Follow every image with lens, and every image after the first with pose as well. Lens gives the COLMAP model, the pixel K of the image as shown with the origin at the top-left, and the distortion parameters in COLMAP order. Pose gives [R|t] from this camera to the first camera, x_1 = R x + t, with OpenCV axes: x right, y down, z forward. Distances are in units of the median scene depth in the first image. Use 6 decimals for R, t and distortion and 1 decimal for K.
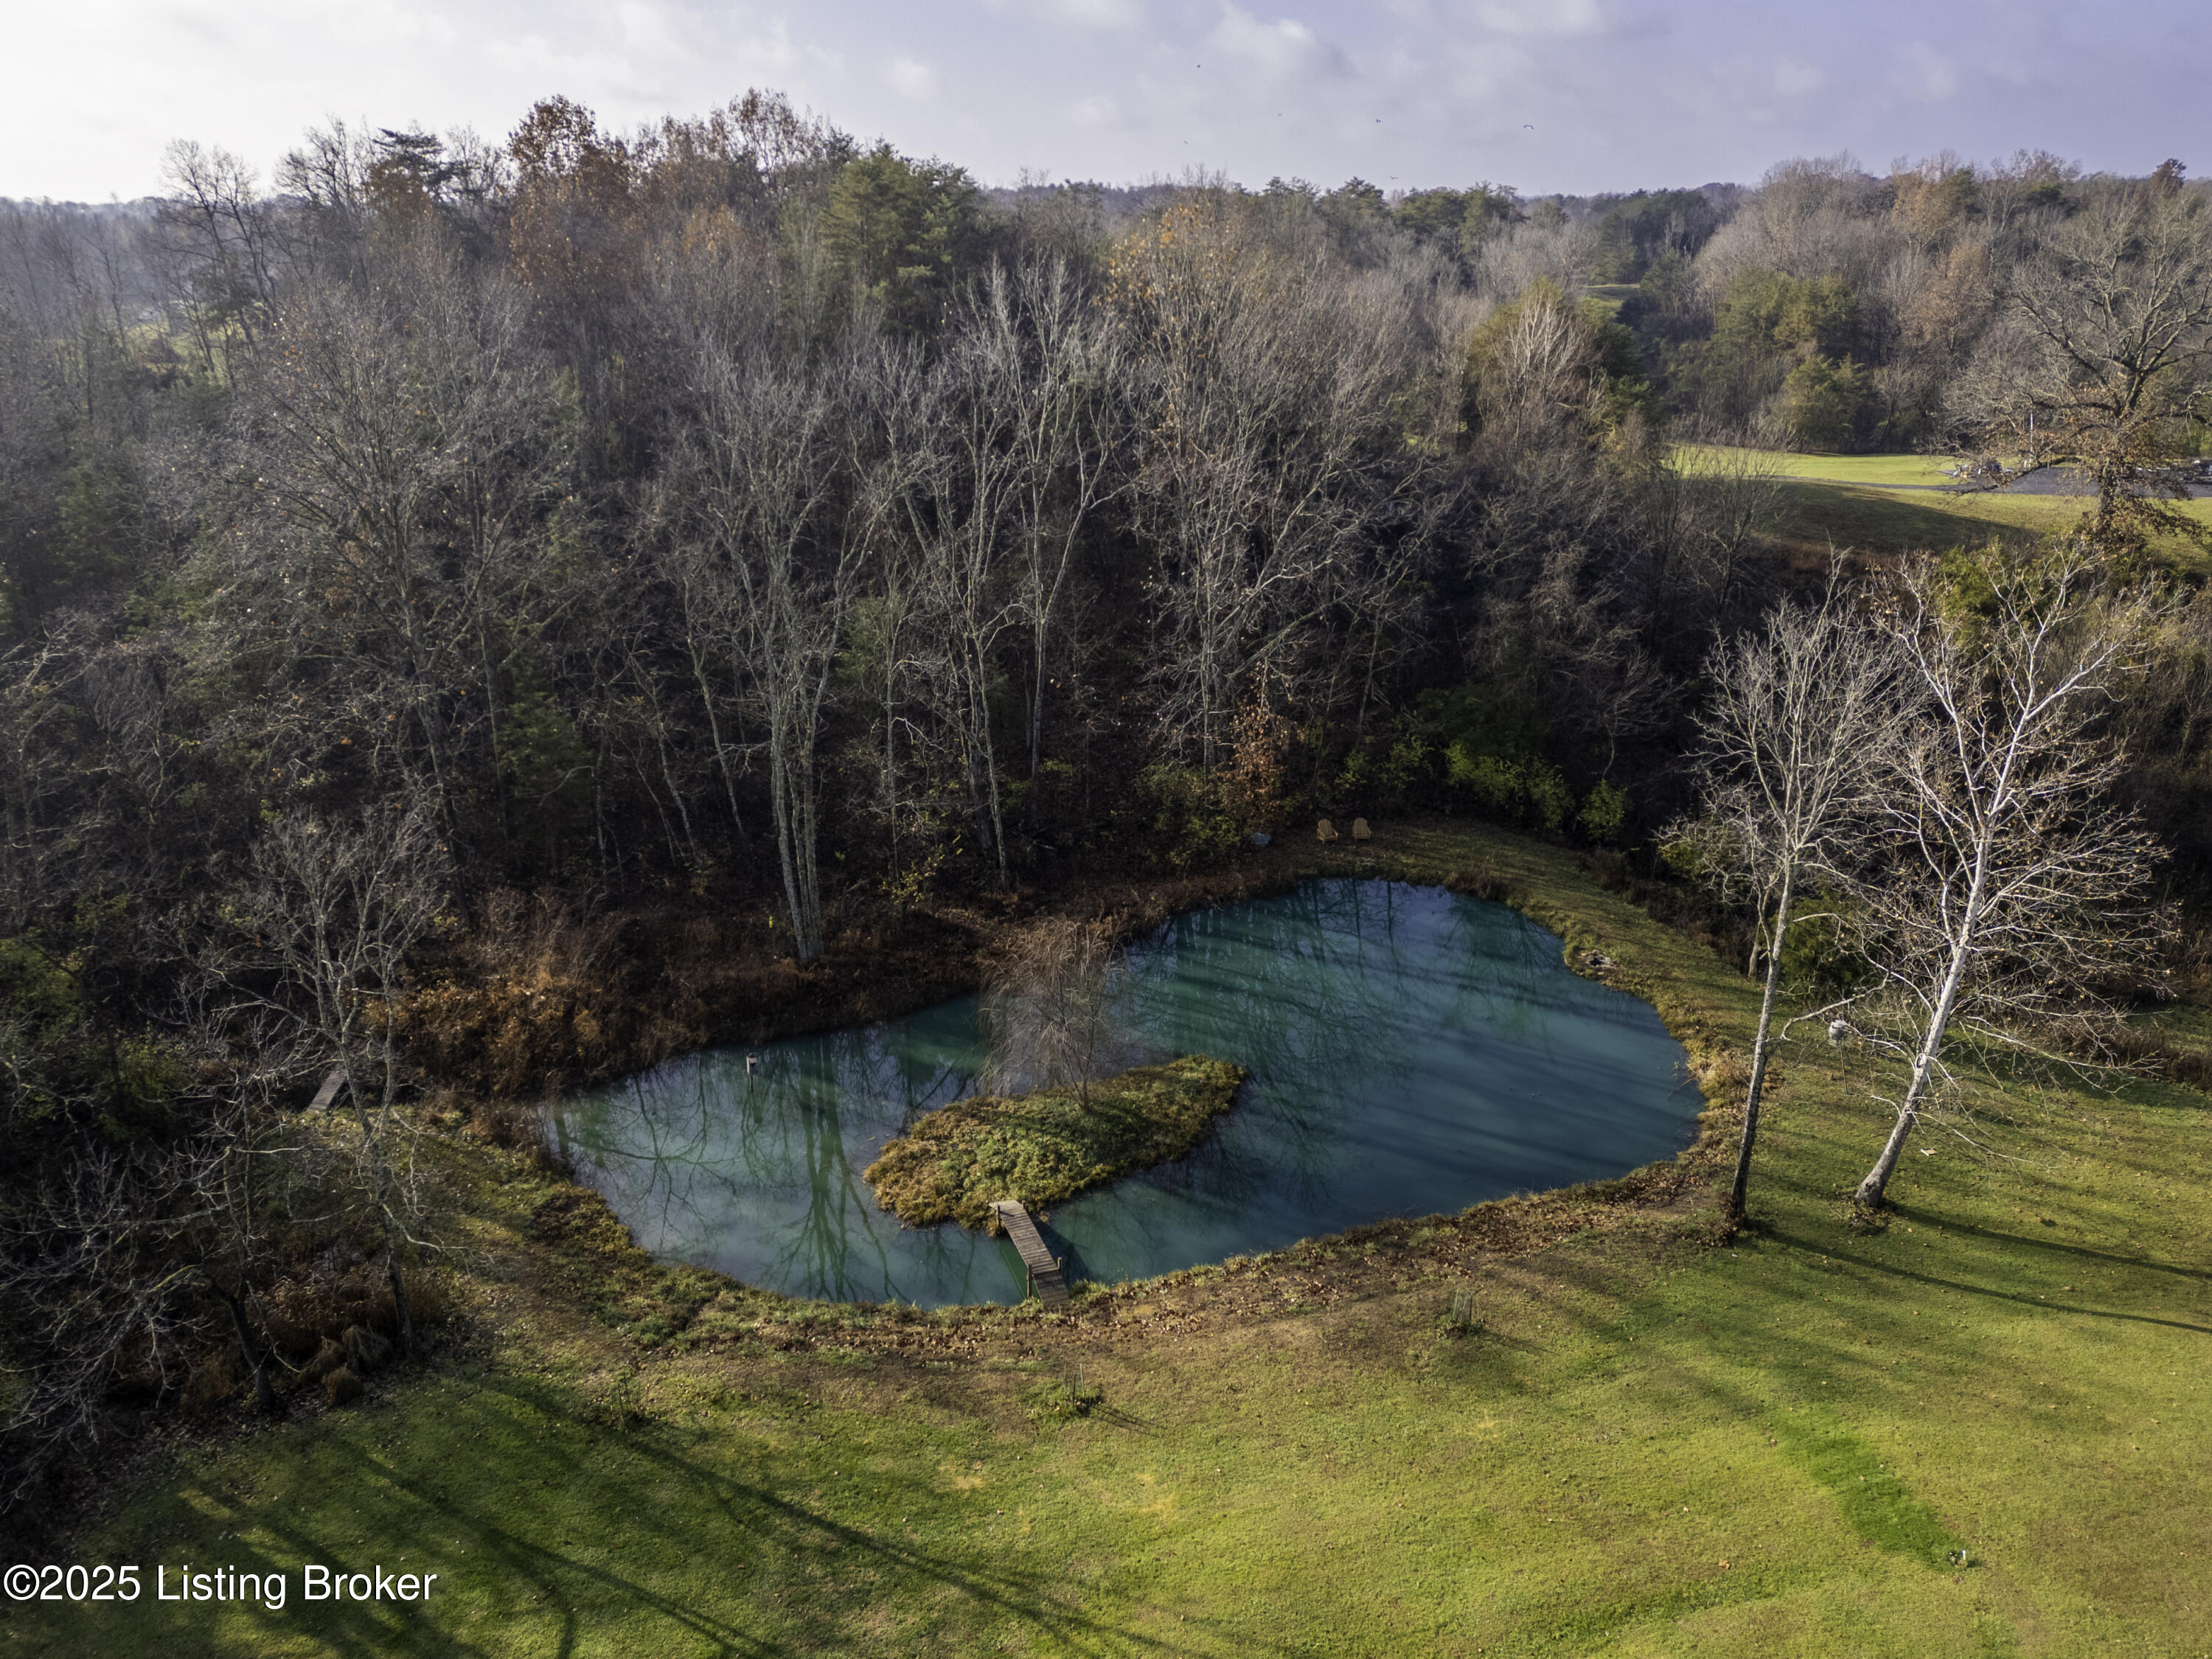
lens RADIAL K [[1599.0, 0, 1106.0], [0, 1599.0, 829.5], [0, 0, 1]] dist [0.073665, -0.068500]
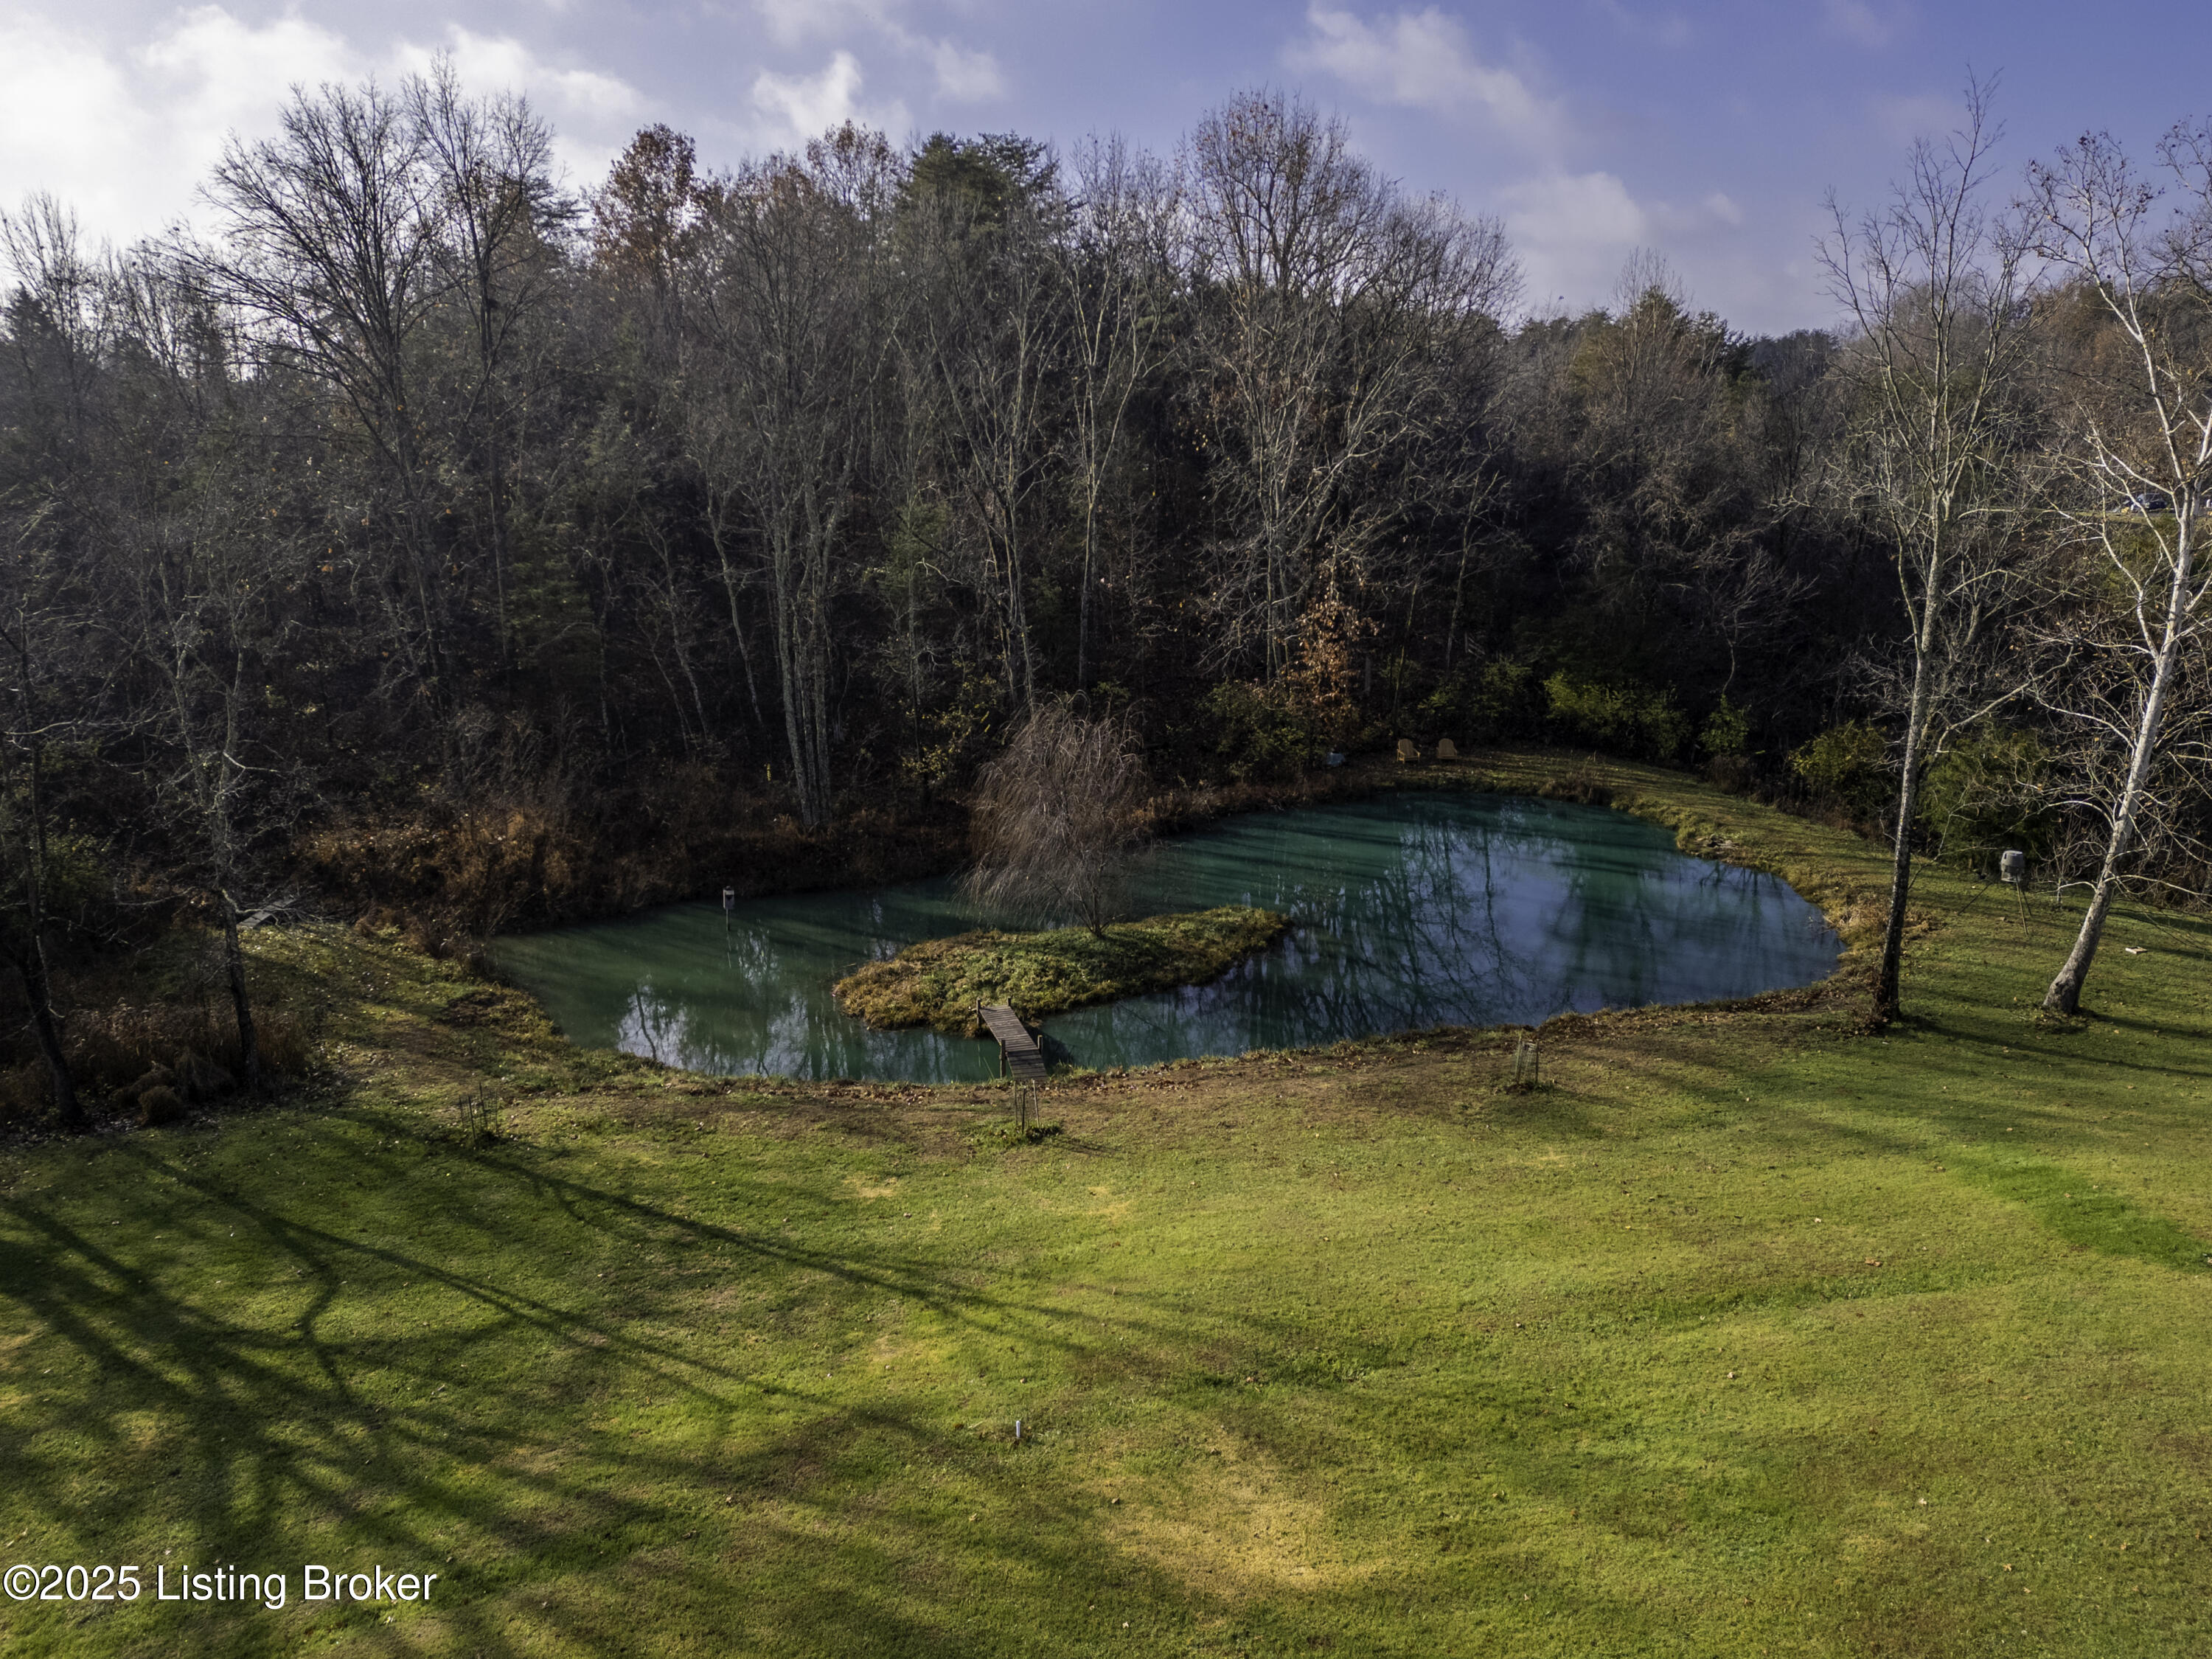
lens RADIAL K [[1573.4, 0, 1112.0], [0, 1573.4, 856.1], [0, 0, 1]] dist [0.080856, -0.084050]
pose [[0.996510, 0.006413, -0.083230, 0.075924], [-0.016007, 0.993223, -0.115113, 0.268039], [0.081928, 0.116043, 0.989859, 0.186413]]
